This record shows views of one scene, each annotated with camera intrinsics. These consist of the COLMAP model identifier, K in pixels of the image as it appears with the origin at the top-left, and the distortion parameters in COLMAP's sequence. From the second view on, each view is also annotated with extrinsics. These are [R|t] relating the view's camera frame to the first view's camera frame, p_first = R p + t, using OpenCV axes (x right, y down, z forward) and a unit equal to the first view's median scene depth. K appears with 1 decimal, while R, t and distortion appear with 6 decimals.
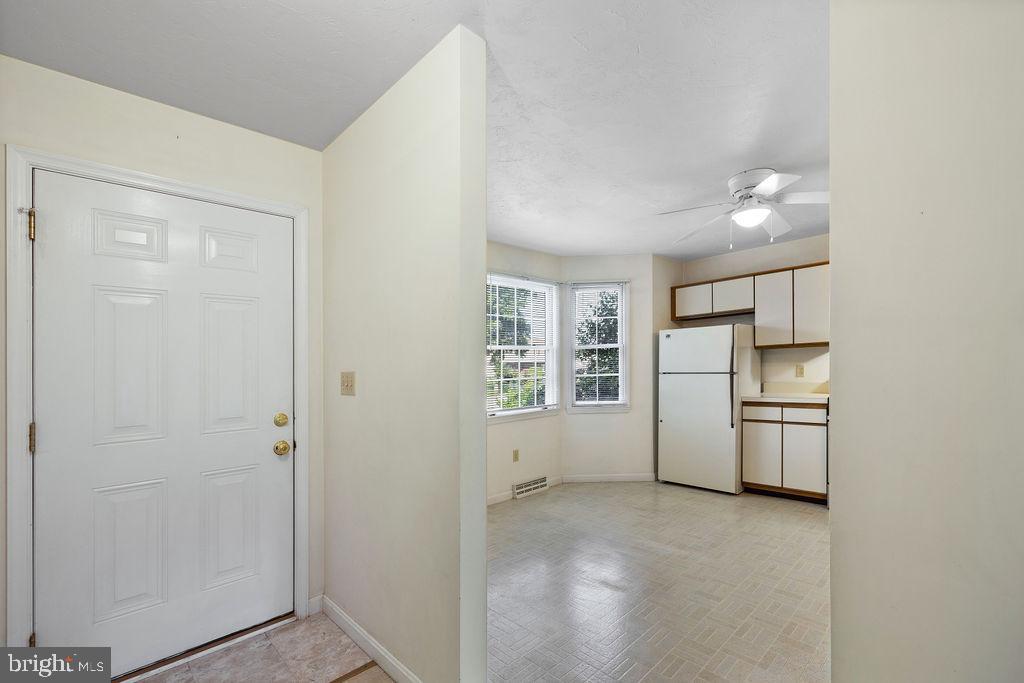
lens RADIAL K [[444.9, 0, 514.2], [0, 444.9, 319.5], [0, 0, 1]] dist [0.000274, 0.000077]
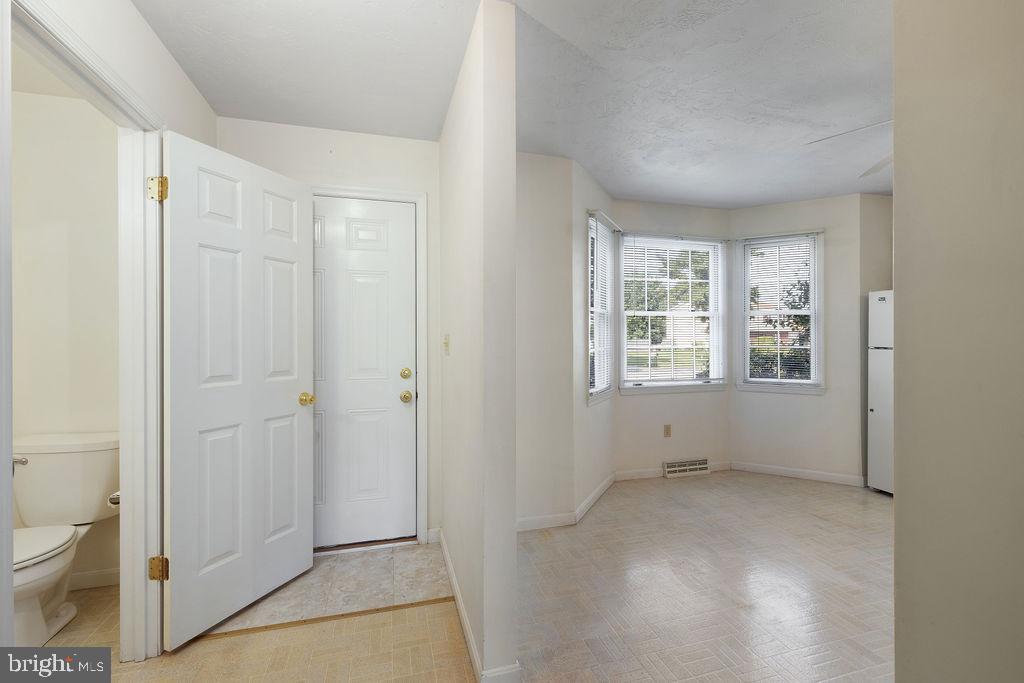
lens RADIAL K [[438.0, 0, 511.2], [0, 438.0, 289.1], [0, 0, 1]] dist [0.001516, 0.000175]
pose [[0.884610, -0.023148, -0.465757, 0.144164], [0.026269, 0.999655, 0.000211, 0.003596], [0.465591, -0.012422, 0.884913, 0.048811]]
